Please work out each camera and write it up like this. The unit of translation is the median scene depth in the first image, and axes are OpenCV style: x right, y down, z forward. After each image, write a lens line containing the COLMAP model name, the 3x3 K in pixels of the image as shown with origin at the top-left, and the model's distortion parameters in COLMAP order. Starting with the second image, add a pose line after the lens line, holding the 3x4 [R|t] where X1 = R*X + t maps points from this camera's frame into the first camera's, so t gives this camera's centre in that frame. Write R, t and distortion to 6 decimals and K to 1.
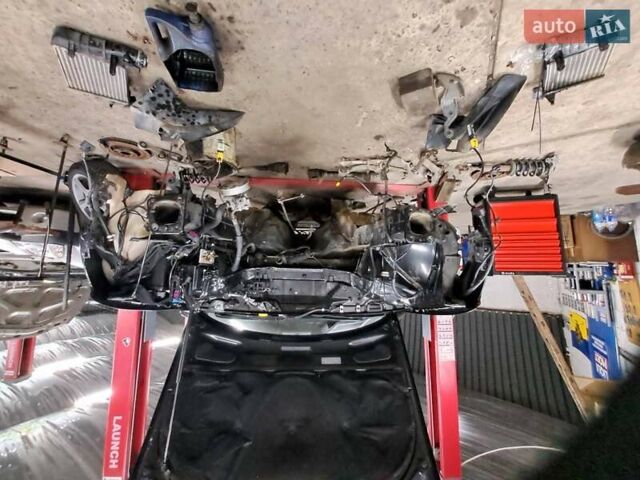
lens RADIAL K [[256.7, 0, 325.0], [0, 256.7, 232.9], [0, 0, 1]] dist [-0.016940, -0.000109]
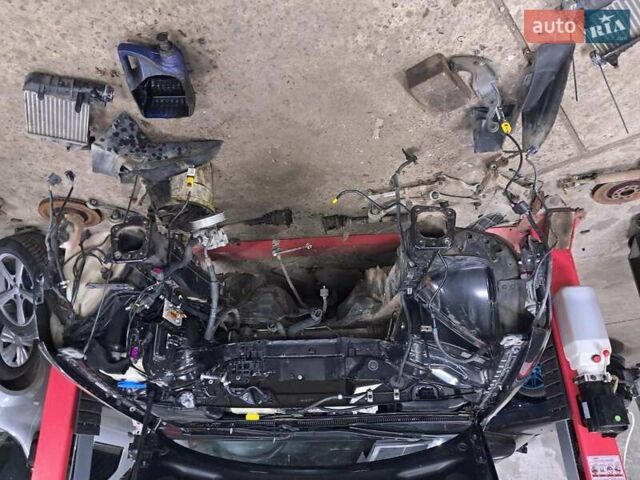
lens RADIAL K [[512.6, 0, 320.5], [0, 512.6, 239.0], [0, 0, 1]] dist [-0.010894, 0.001071]
pose [[0.984807, -0.106190, -0.137399, 0.194672], [0.062865, 0.955582, -0.287944, 0.341044], [0.161872, 0.274932, 0.947739, -0.415186]]
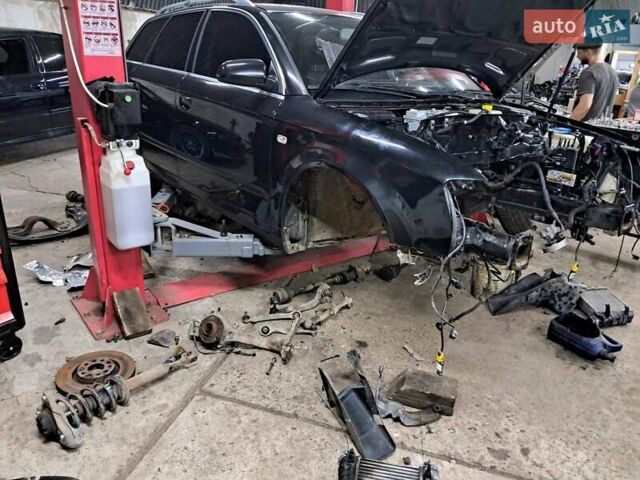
lens RADIAL K [[512.6, 0, 319.7], [0, 512.6, 240.0], [0, 0, 1]] dist [-0.010894, 0.001071]
pose [[-0.734012, 0.215723, -0.643965, 1.744810], [-0.060449, -0.965200, -0.254432, 0.447346], [-0.676441, -0.147829, 0.721508, 0.079894]]
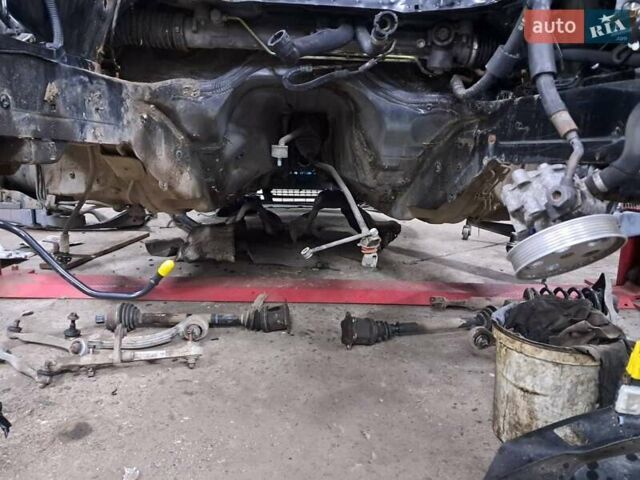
lens RADIAL K [[512.6, 0, 322.4], [0, 512.6, 237.4], [0, 0, 1]] dist [-0.010894, 0.001071]
pose [[-0.991427, 0.010739, -0.130223, -0.029647], [-0.002865, -0.998164, -0.060504, -0.124175], [-0.130634, -0.059613, 0.989637, 0.476011]]
